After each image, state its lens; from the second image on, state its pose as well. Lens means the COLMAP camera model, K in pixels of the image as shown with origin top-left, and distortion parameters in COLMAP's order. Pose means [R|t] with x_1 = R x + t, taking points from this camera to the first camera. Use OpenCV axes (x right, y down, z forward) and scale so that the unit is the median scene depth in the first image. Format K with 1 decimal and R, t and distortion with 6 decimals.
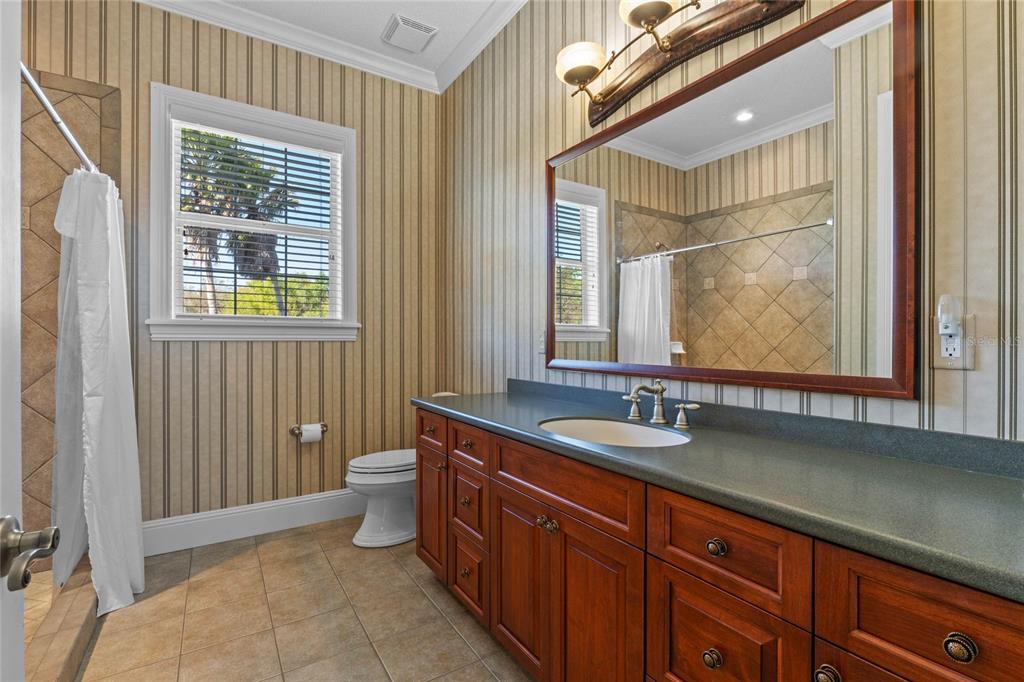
lens RADIAL K [[468.8, 0, 512.1], [0, 468.8, 339.7], [0, 0, 1]] dist [0.001046, 0.000212]
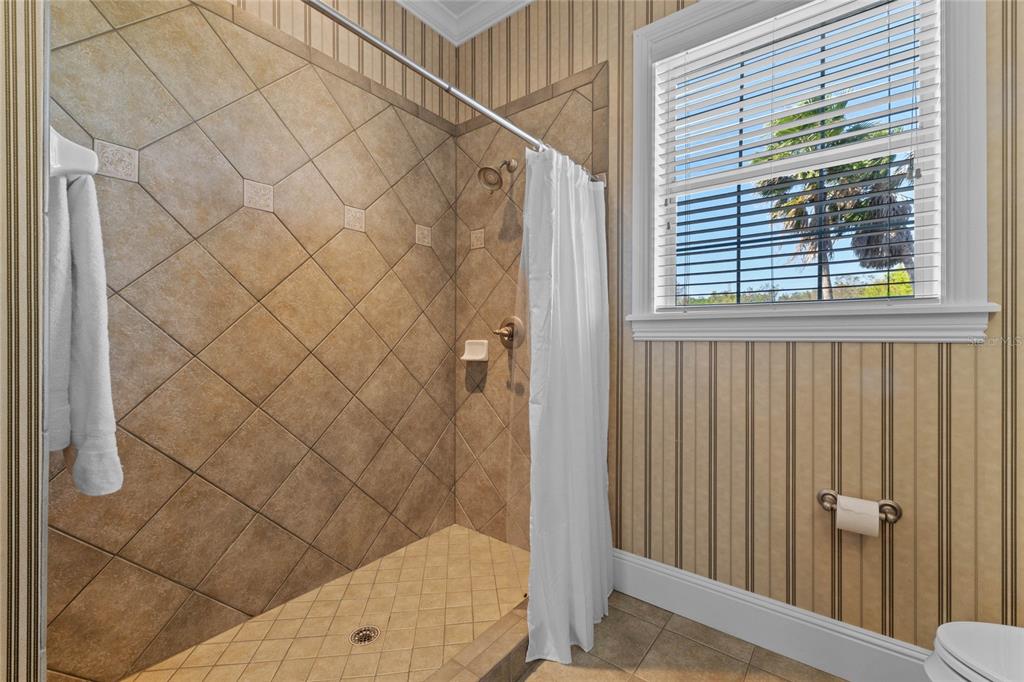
lens RADIAL K [[427.6, 0, 511.5], [0, 427.6, 339.9], [0, 0, 1]] dist [0.004789, 0.000246]
pose [[0.325906, 0.002713, -0.945398, -0.107024], [-0.000211, 0.999996, 0.002796, -0.000771], [0.945402, -0.000712, 0.325905, 0.511013]]
